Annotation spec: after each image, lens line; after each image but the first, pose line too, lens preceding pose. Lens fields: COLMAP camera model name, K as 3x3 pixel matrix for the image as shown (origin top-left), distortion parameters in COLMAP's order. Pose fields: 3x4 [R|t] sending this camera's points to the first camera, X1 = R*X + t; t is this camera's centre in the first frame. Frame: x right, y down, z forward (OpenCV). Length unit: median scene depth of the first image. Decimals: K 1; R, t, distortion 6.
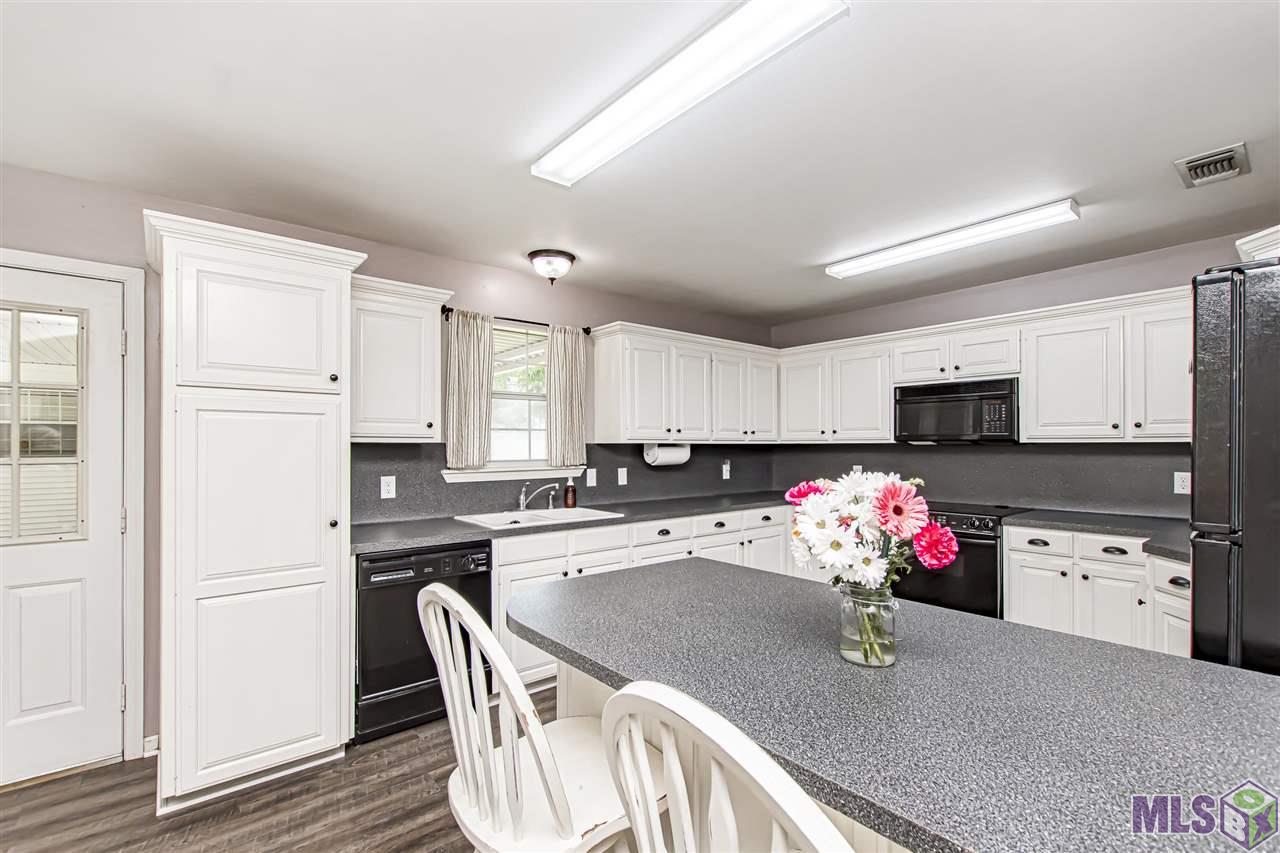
lens RADIAL K [[560.8, 0, 617.1], [0, 560.8, 437.1], [0, 0, 1]] dist [-0.000291, 0.000023]
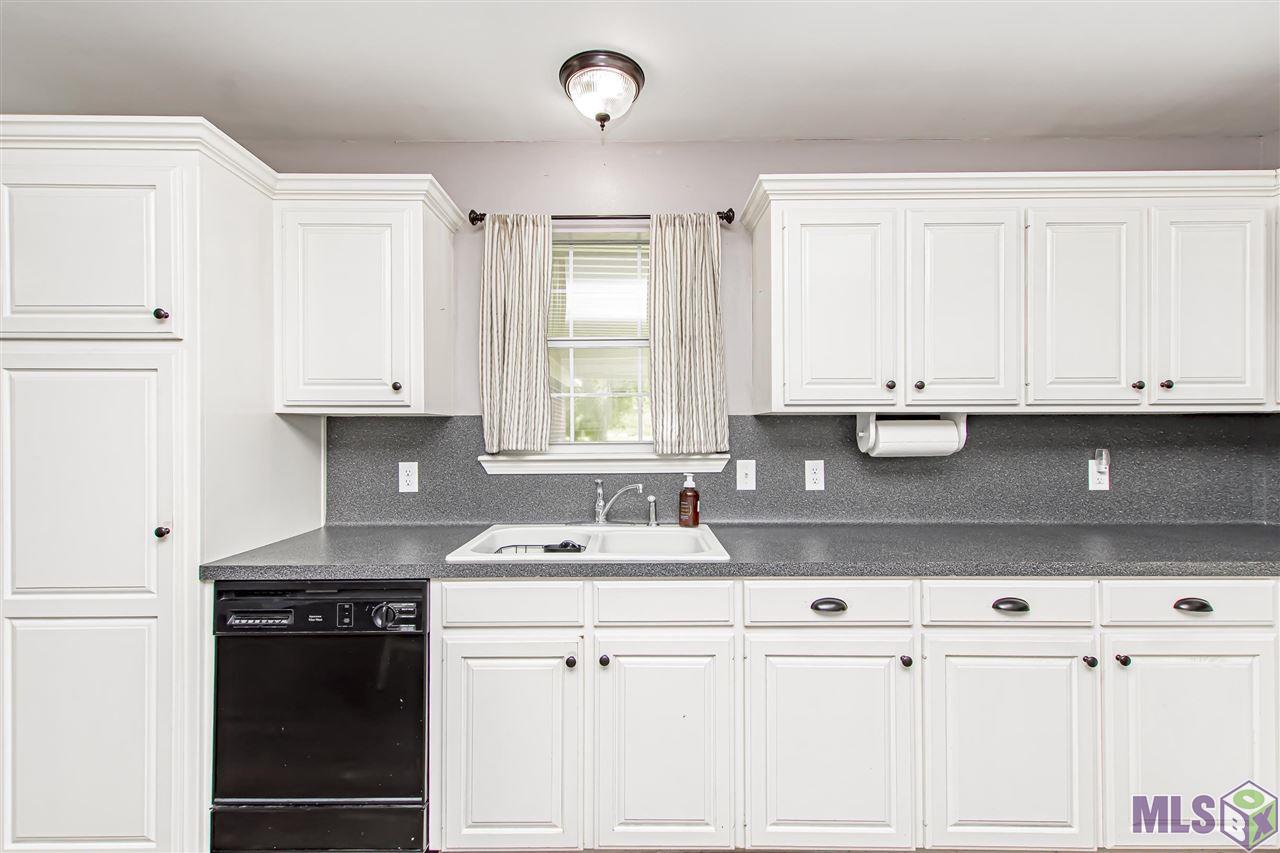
lens RADIAL K [[543.5, 0, 640.0], [0, 543.5, 426.5], [0, 0, 1]] dist [0.002383, 0.000115]
pose [[0.784799, -0.003144, -0.619743, 0.225096], [0.011938, 0.999878, 0.010044, 0.017313], [0.619636, -0.015281, 0.784741, 0.536372]]
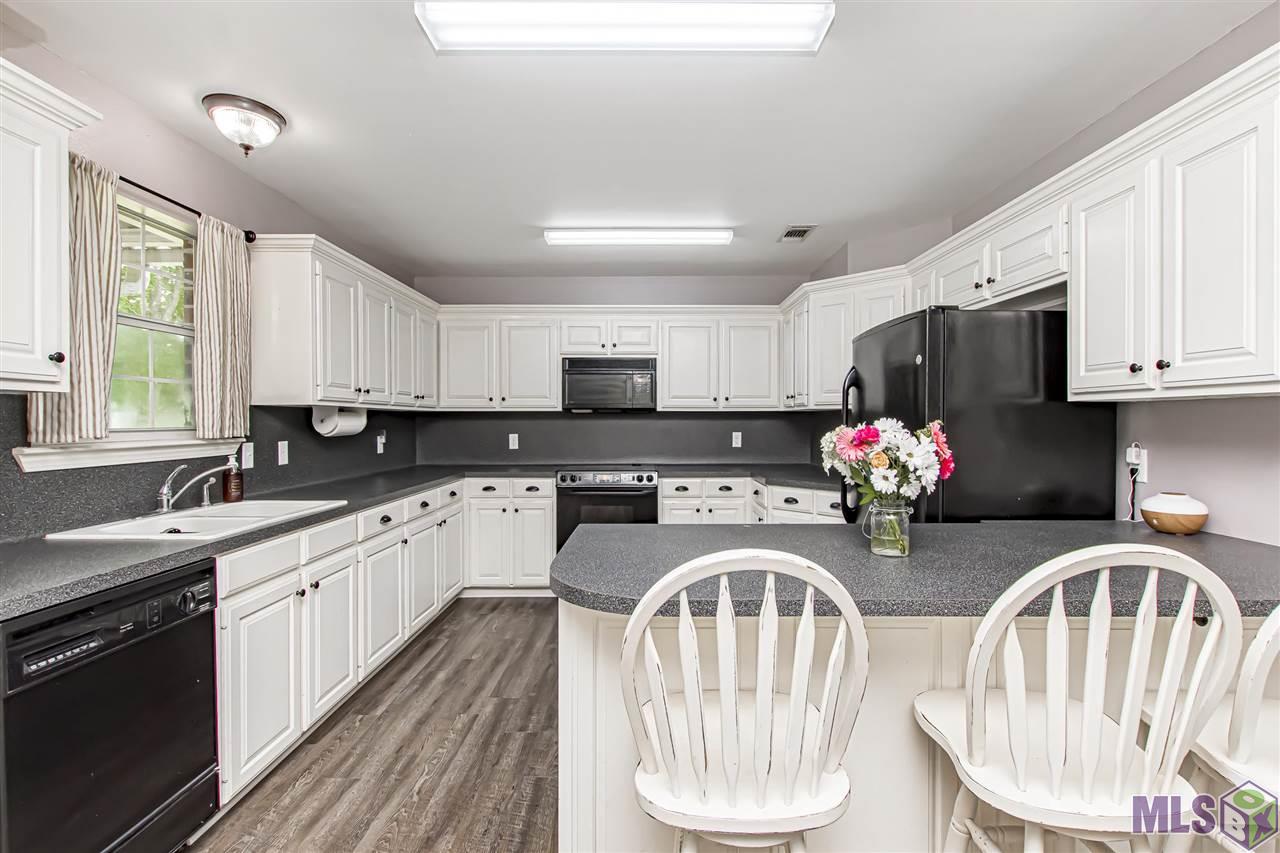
lens RADIAL K [[612.2, 0, 667.9], [0, 612.2, 425.9], [0, 0, 1]] dist [-0.000339, 0.000007]
pose [[0.606123, -0.006922, 0.795341, -0.345899], [-0.011105, 0.999791, 0.017164, 0.019066], [-0.795293, -0.019236, 0.605919, 0.164098]]
